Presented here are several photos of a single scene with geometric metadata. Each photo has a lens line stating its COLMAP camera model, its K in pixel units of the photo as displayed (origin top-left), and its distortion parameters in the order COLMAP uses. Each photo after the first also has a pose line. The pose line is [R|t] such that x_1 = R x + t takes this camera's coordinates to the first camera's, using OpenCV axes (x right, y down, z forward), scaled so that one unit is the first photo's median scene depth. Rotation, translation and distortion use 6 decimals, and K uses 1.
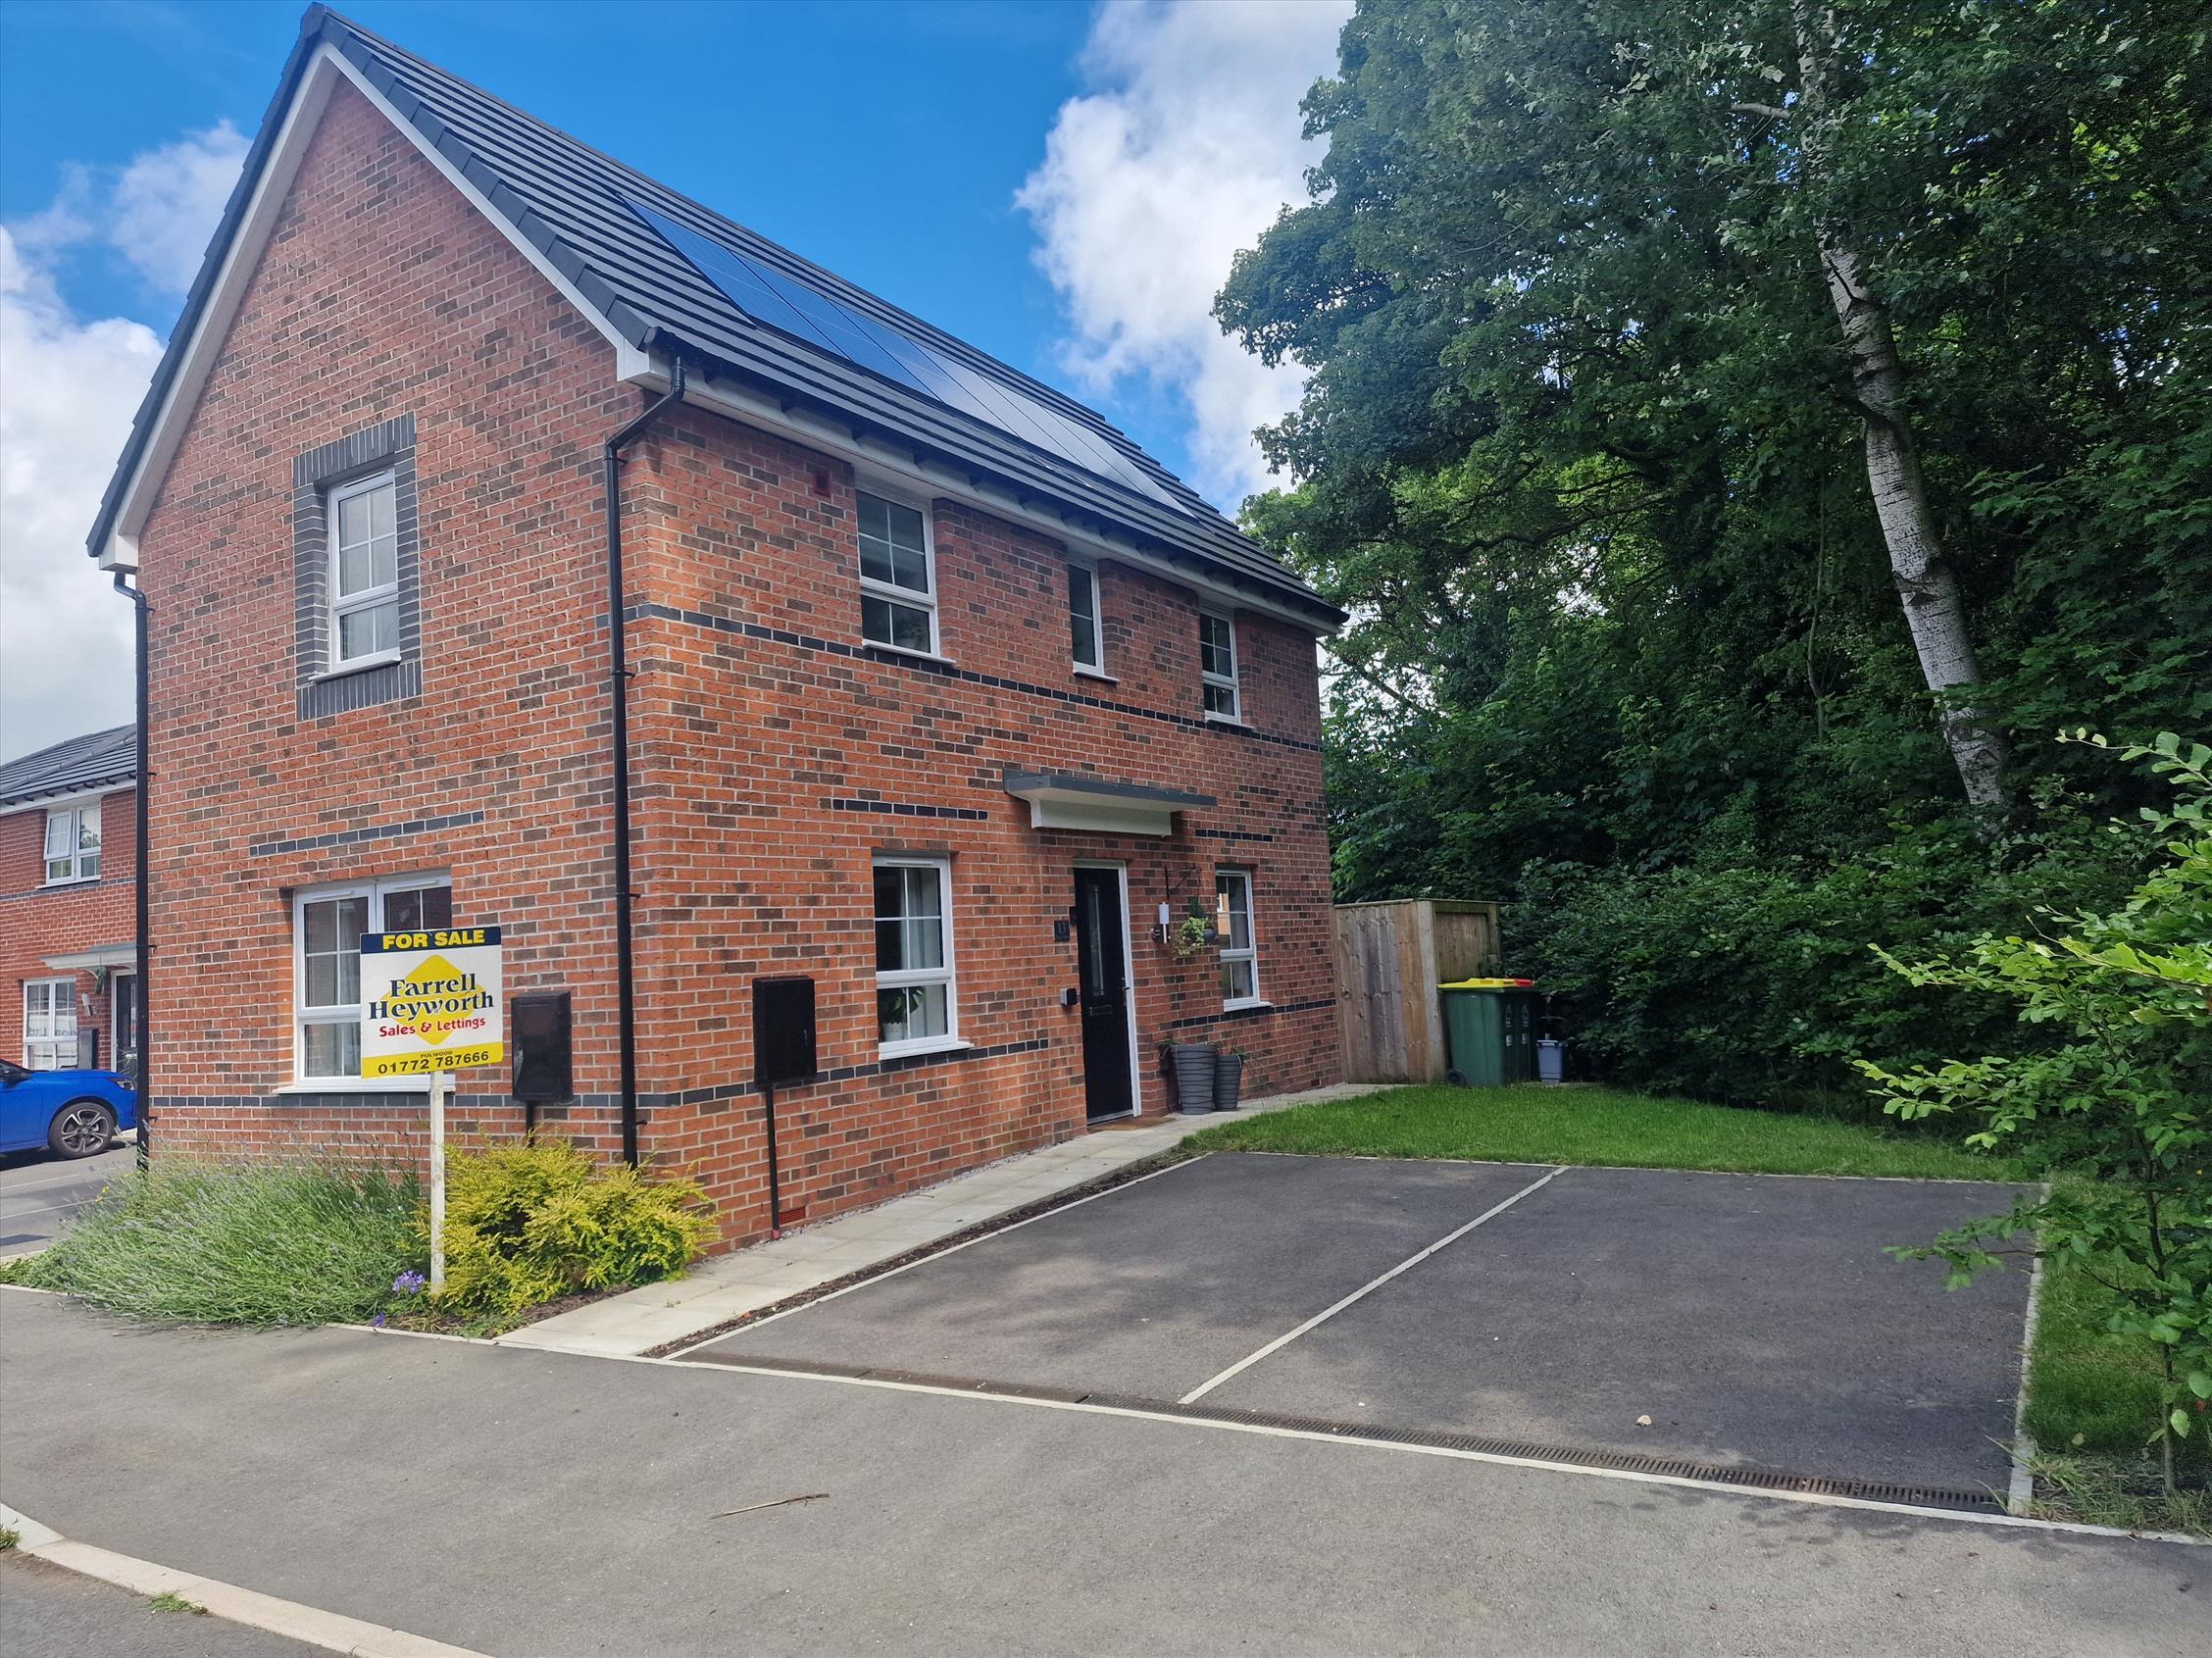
lens RADIAL K [[1490.9, 0, 1108.5], [0, 1490.9, 844.8], [0, 0, 1]] dist [0.067739, -0.003498]
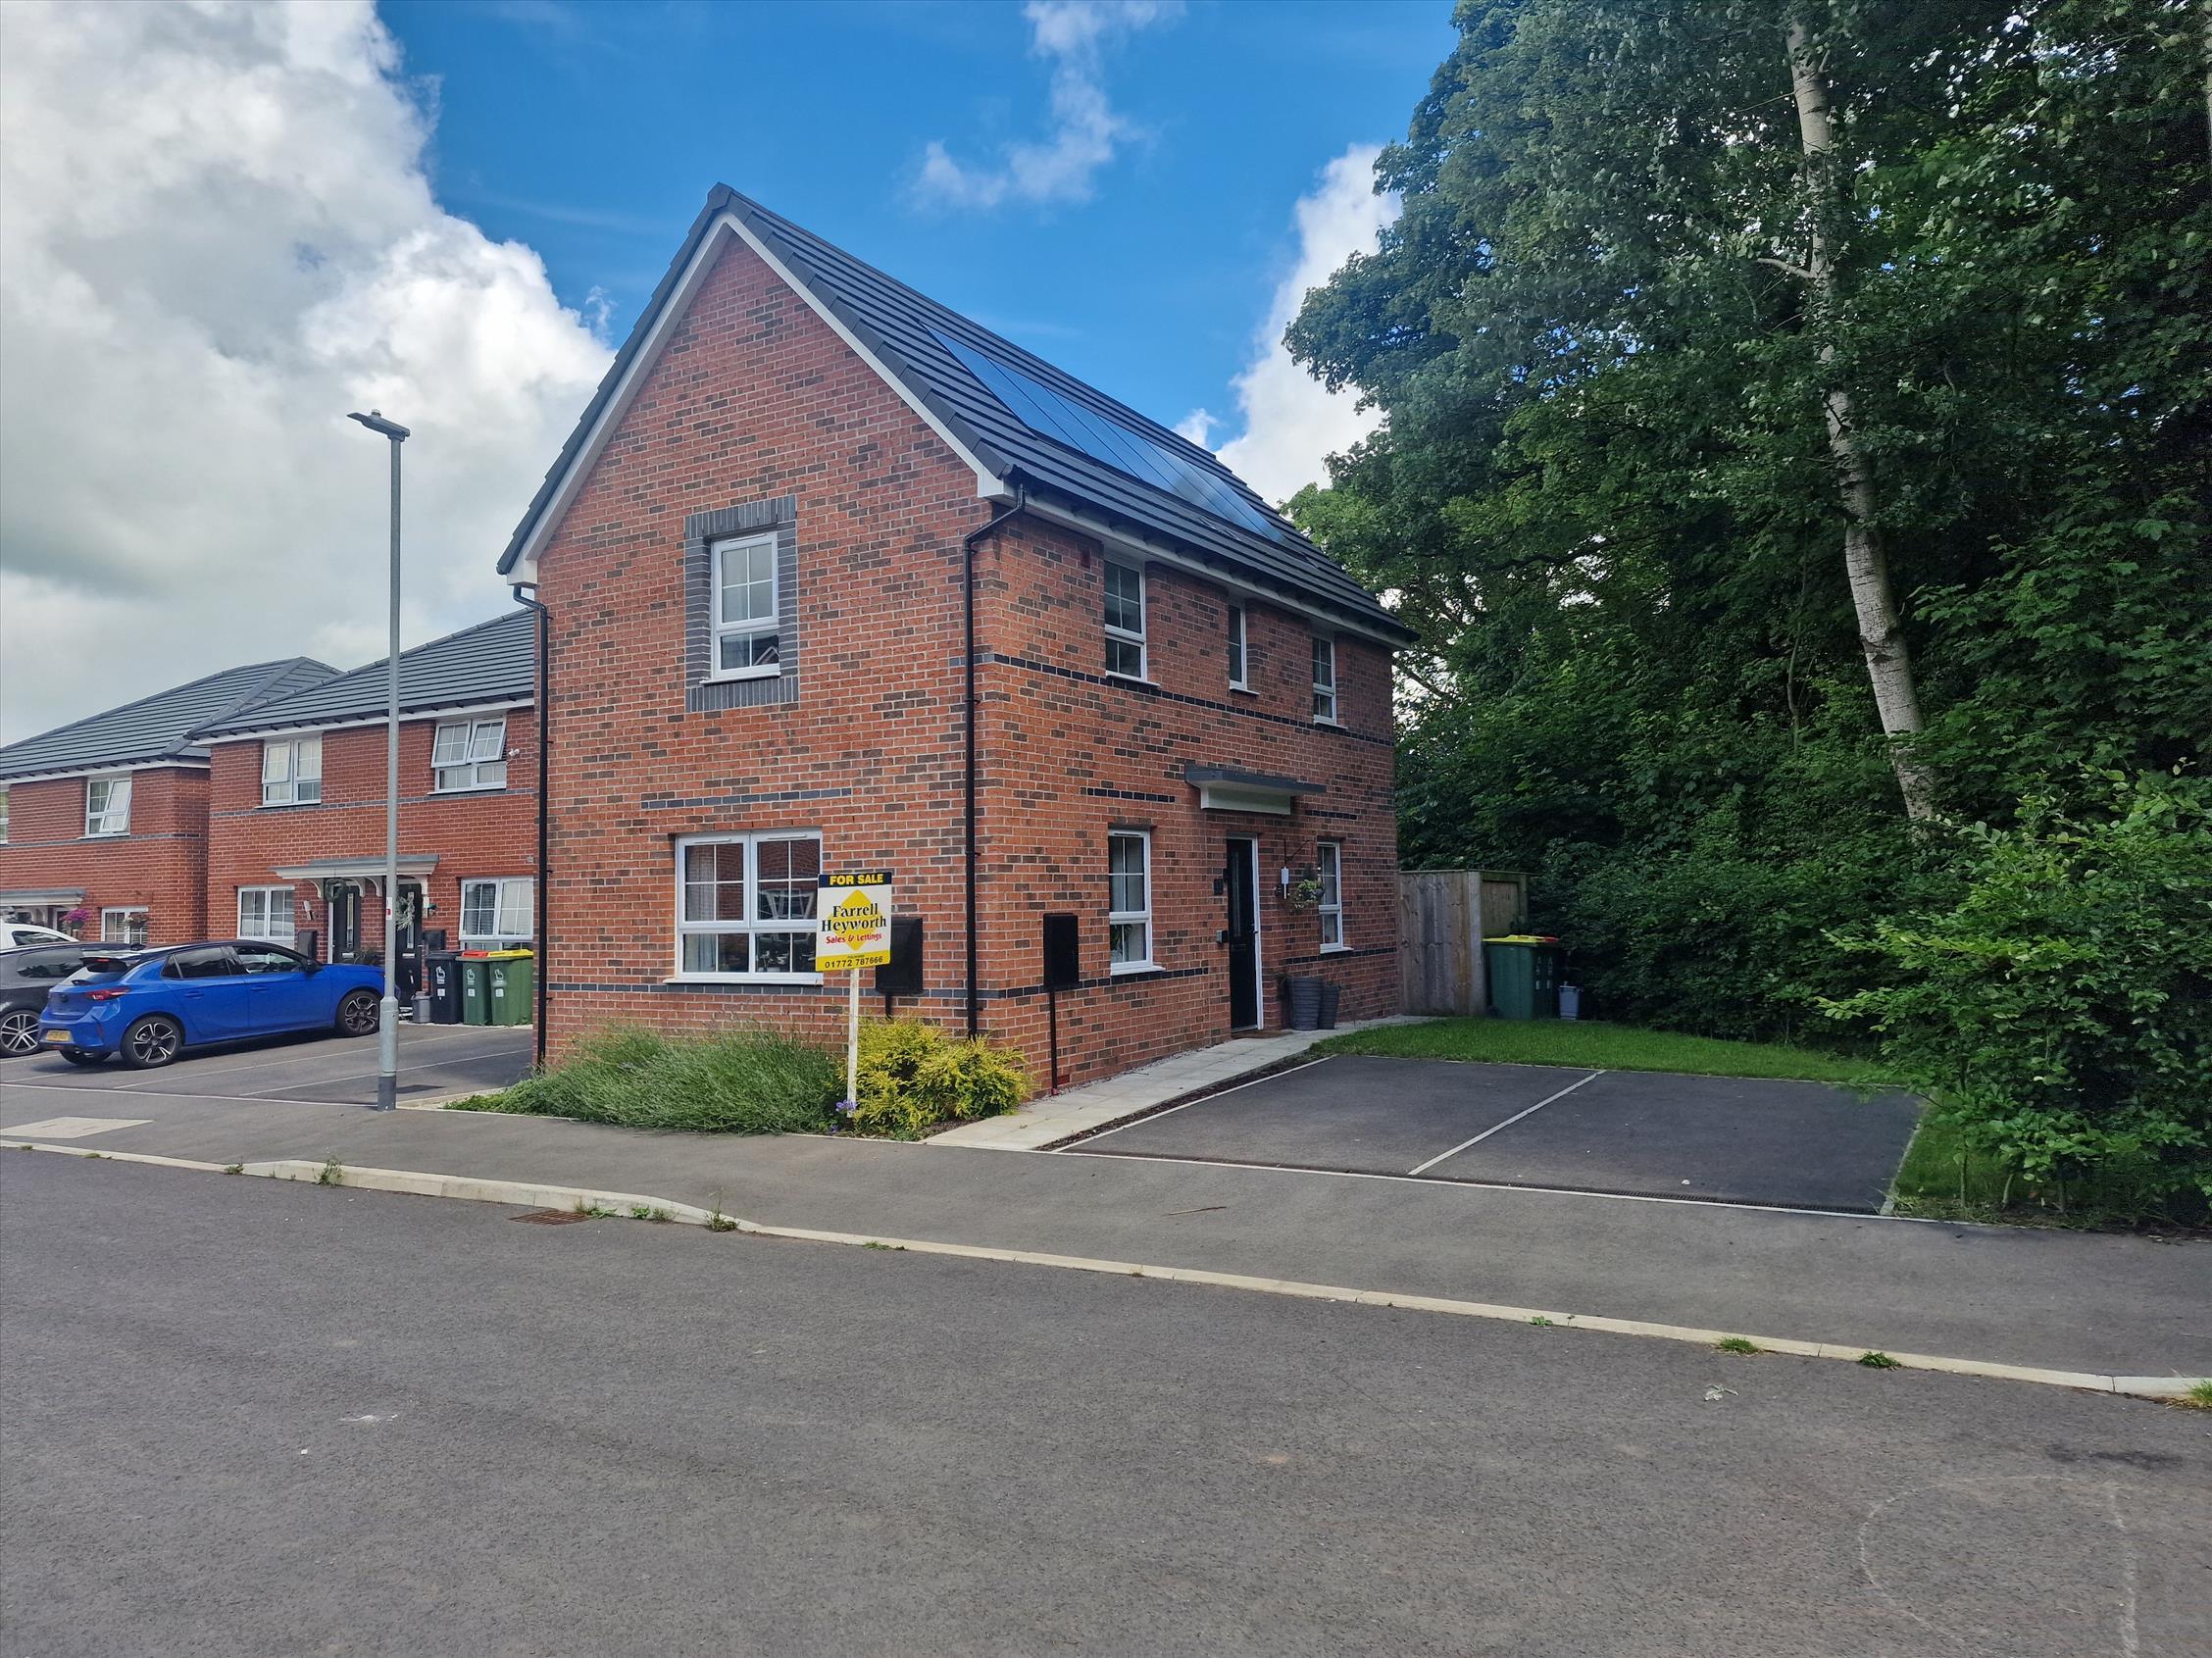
lens RADIAL K [[1491.6, 0, 1106.0], [0, 1491.6, 829.0], [0, 0, 1]] dist [0.122955, -0.062450]
pose [[0.999001, 0.039685, 0.020550, -0.177945], [-0.040226, 0.998837, 0.026594, -0.027254], [-0.019470, -0.027394, 0.999435, -0.360127]]
